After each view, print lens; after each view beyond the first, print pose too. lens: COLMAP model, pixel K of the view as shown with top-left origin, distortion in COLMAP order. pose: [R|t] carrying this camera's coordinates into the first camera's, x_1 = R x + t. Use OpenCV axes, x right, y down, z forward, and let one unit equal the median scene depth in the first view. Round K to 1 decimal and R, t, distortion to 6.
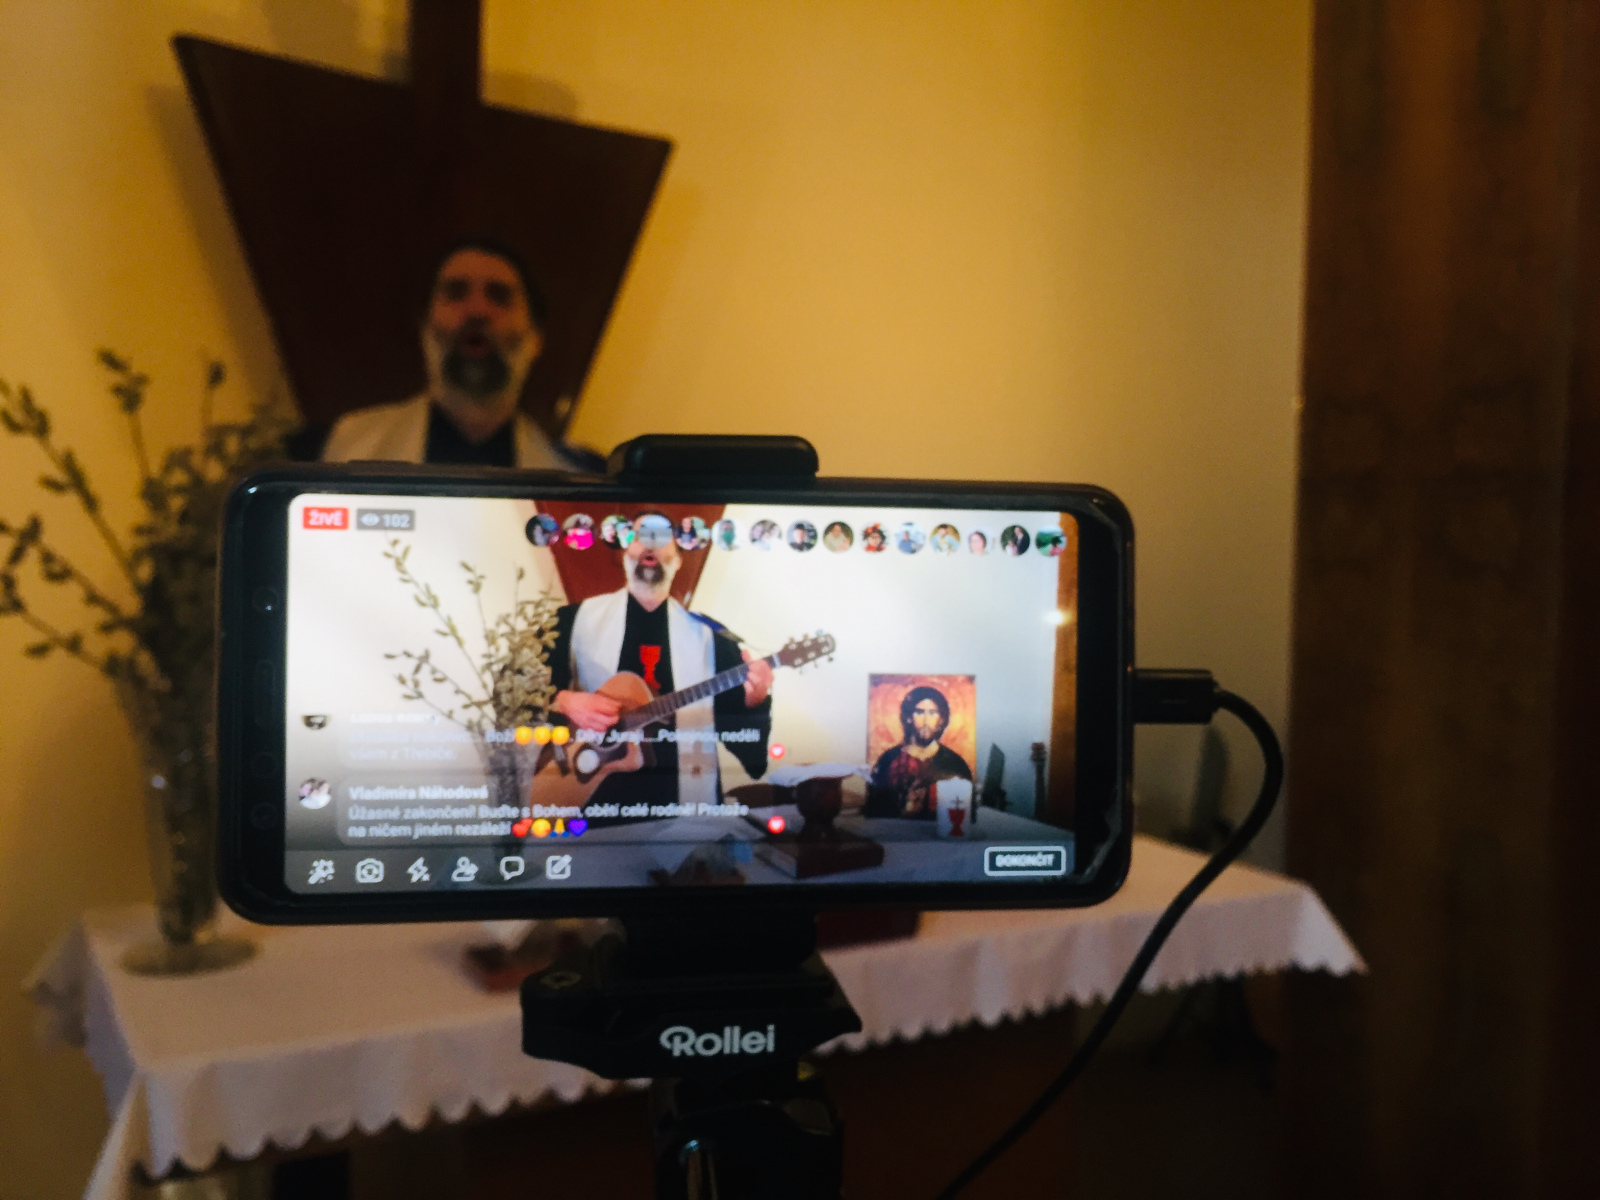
lens RADIAL K [[1412.6, 0, 787.7], [0, 1412.6, 607.3], [0, 0, 1]] dist [0.086322, -0.114246]
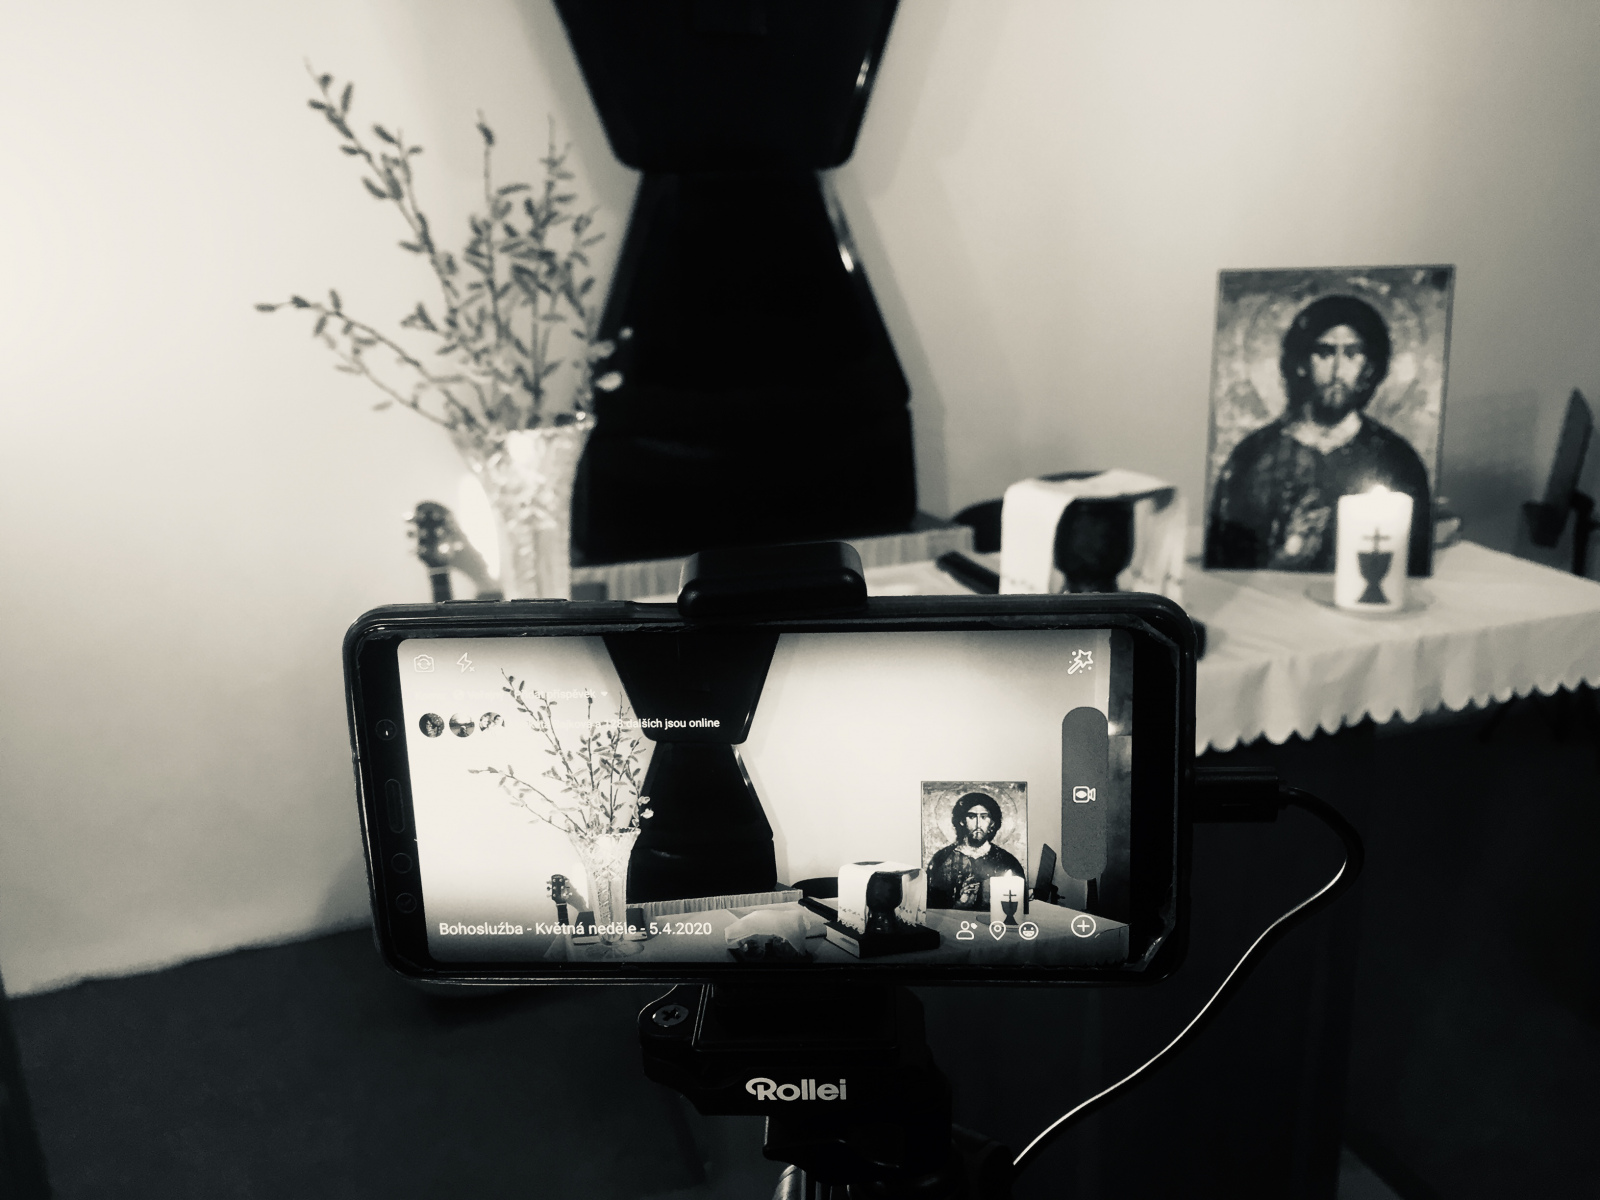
lens RADIAL K [[1412.6, 0, 807.7], [0, 1412.6, 598.4], [0, 0, 1]] dist [0.086322, -0.114246]
pose [[0.975734, 0.000271, -0.218958, 0.204370], [0.053055, 0.969907, 0.237626, -0.339451], [0.212433, -0.243477, 0.946357, 0.013959]]
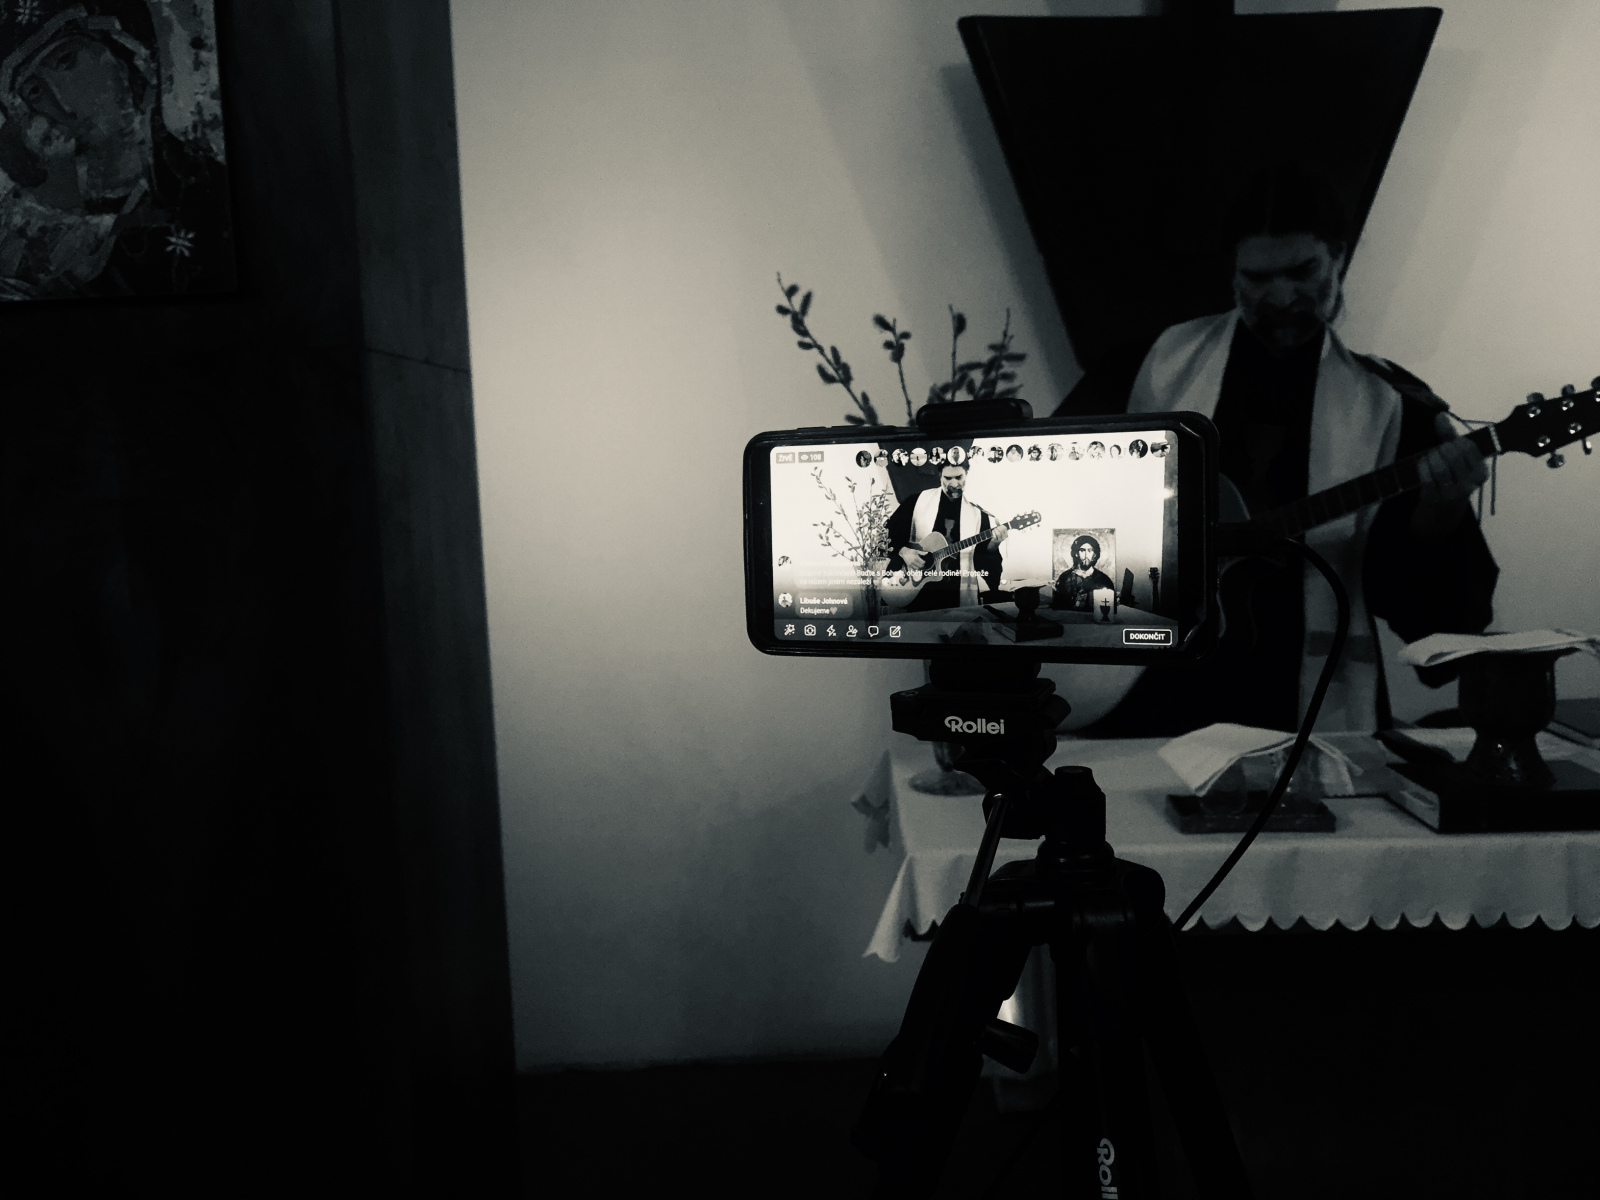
lens RADIAL K [[1412.6, 0, 797.1], [0, 1412.6, 591.7], [0, 0, 1]] dist [0.086322, -0.114246]
pose [[0.843437, 0.002287, -0.537224, 0.736312], [0.030186, 0.998209, 0.051641, 0.023611], [0.536380, -0.059773, 0.841857, -0.670934]]
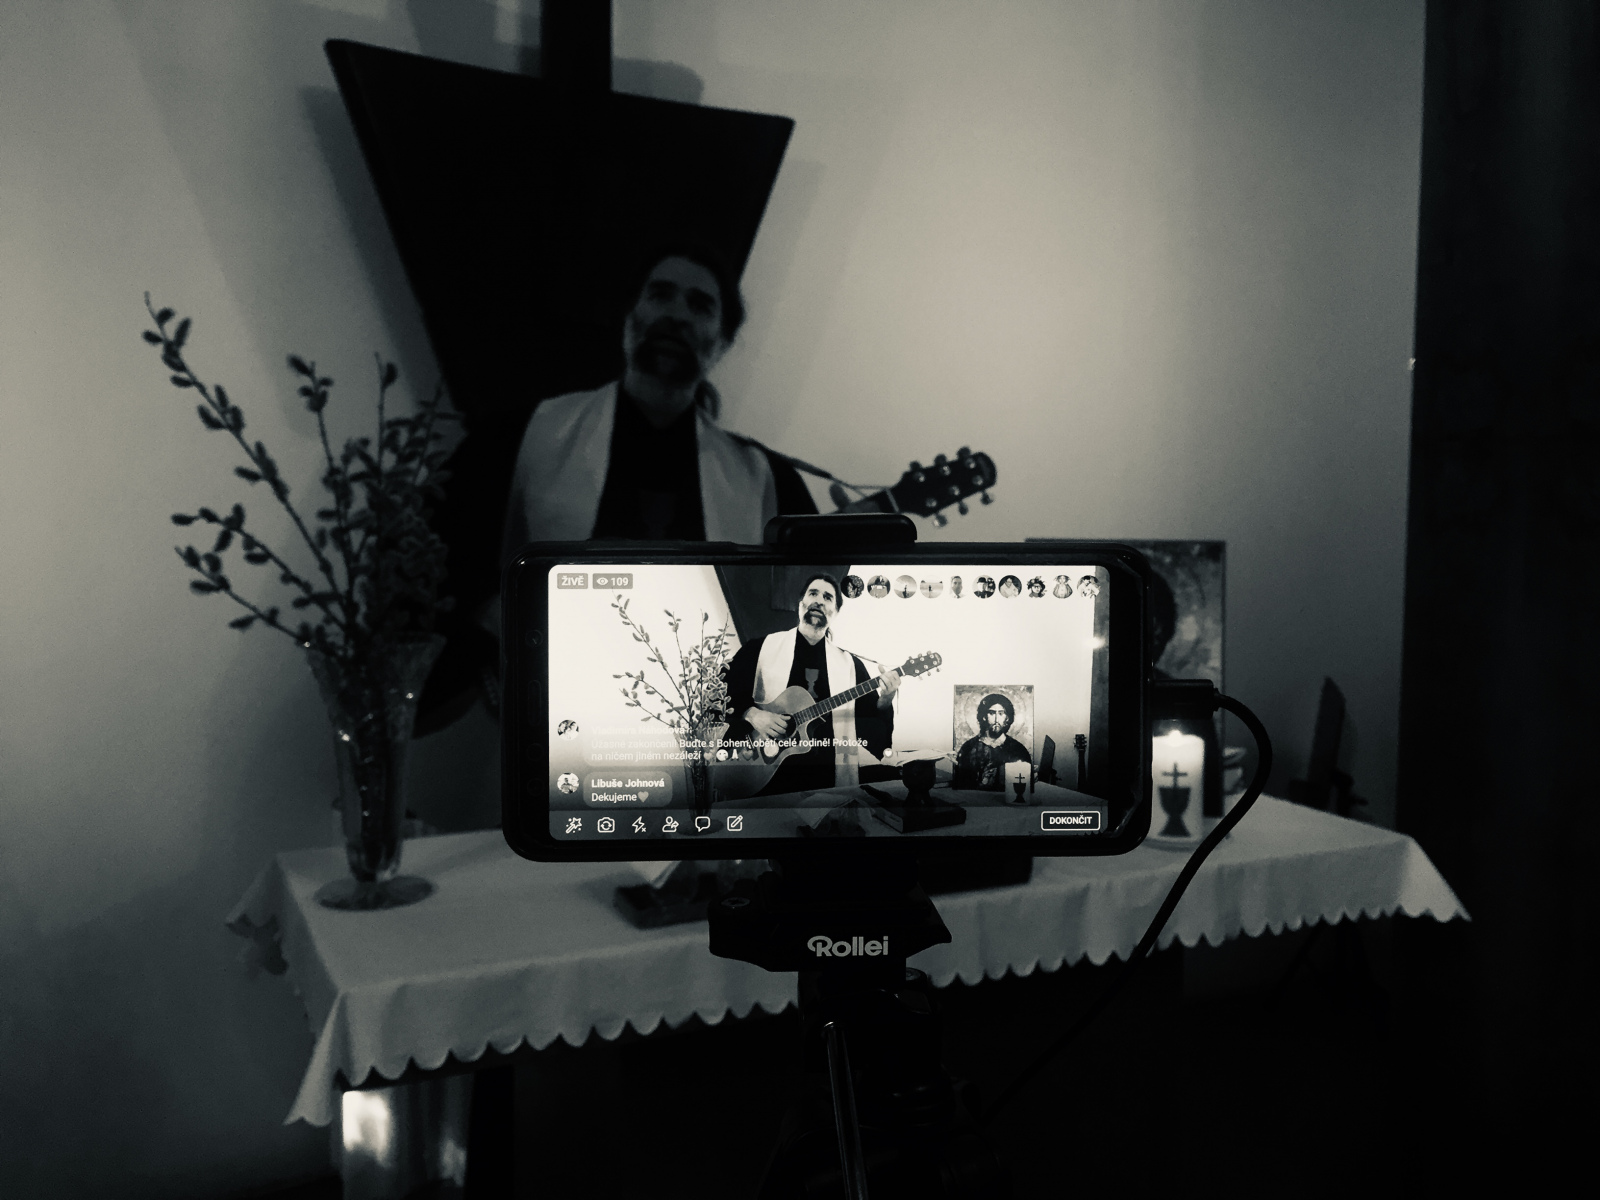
lens RADIAL K [[1412.6, 0, 784.7], [0, 1412.6, 594.9], [0, 0, 1]] dist [0.086322, -0.114246]
pose [[0.996208, -0.009427, -0.086487, 0.012624], [0.011851, 0.999550, 0.027567, -0.080836], [0.086188, -0.028487, 0.995872, -0.385527]]
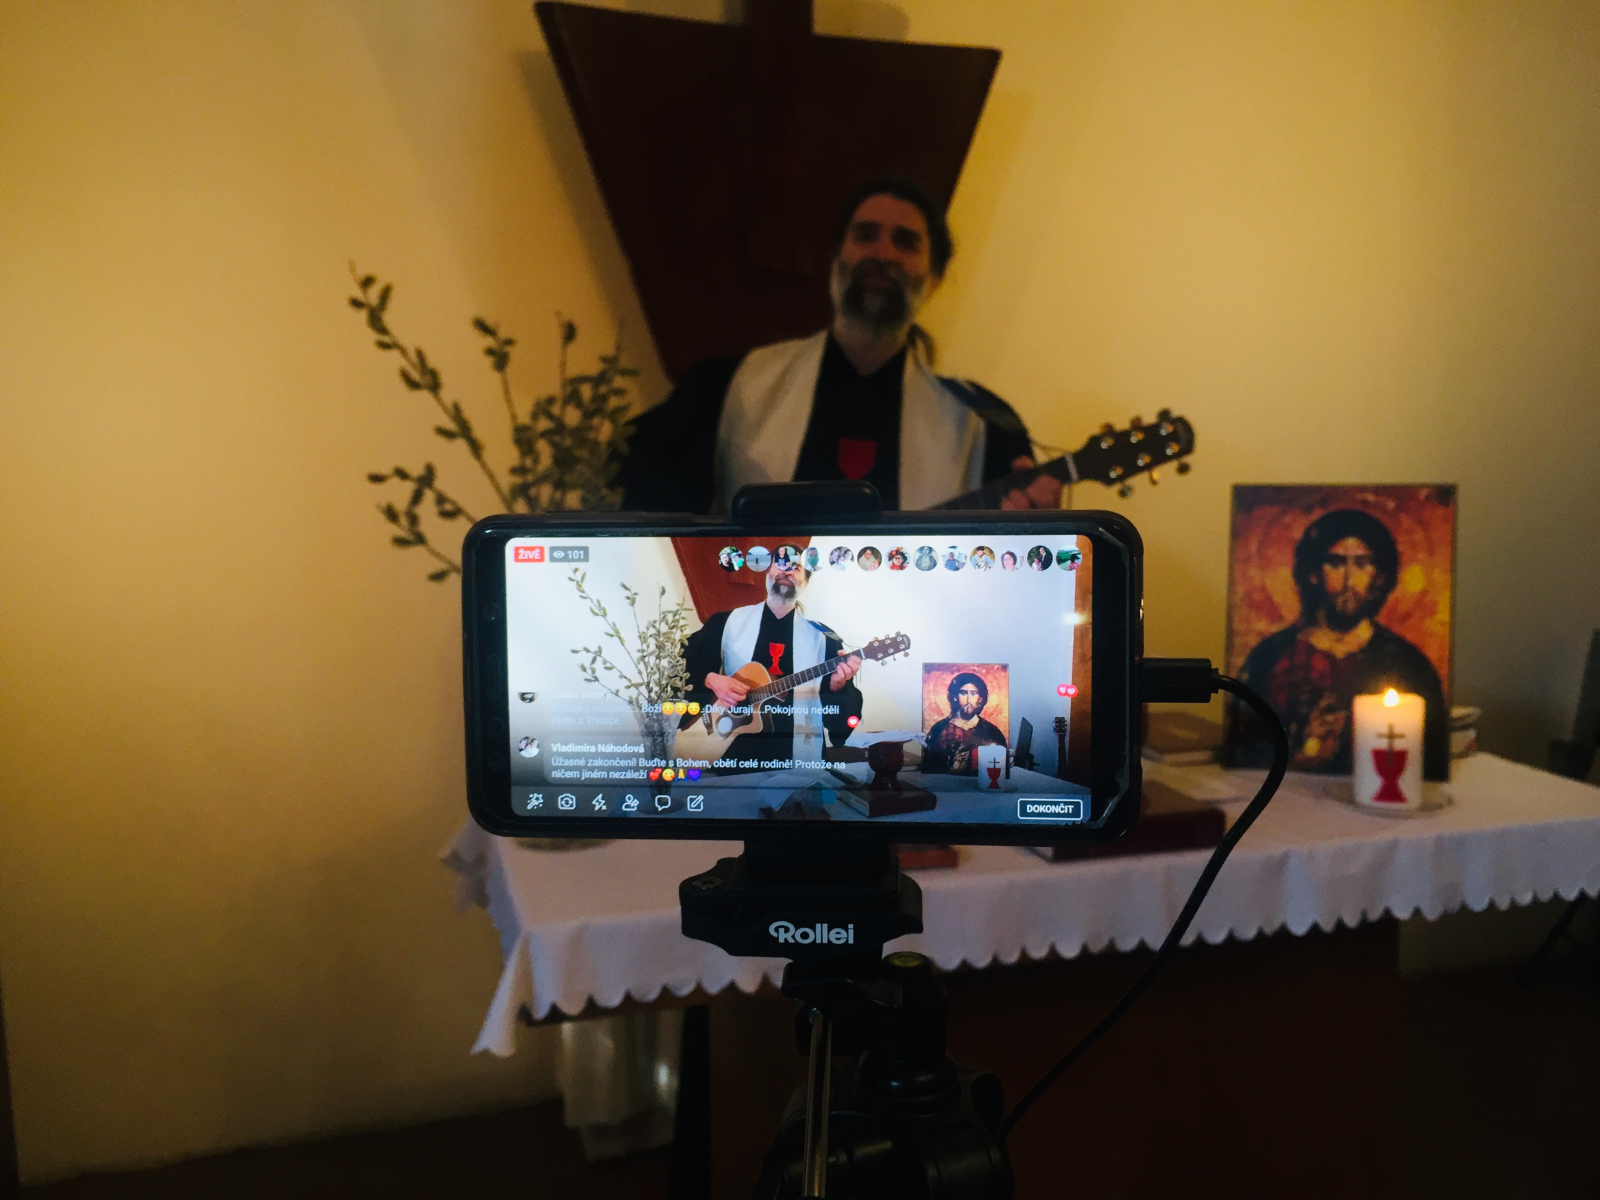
lens RADIAL K [[1412.6, 0, 790.1], [0, 1412.6, 594.9], [0, 0, 1]] dist [0.086322, -0.114246]
pose [[0.967865, -0.004772, -0.251425, 0.264289], [0.021311, 0.997780, 0.063096, -0.099719], [0.250565, -0.066427, 0.965818, -0.280114]]
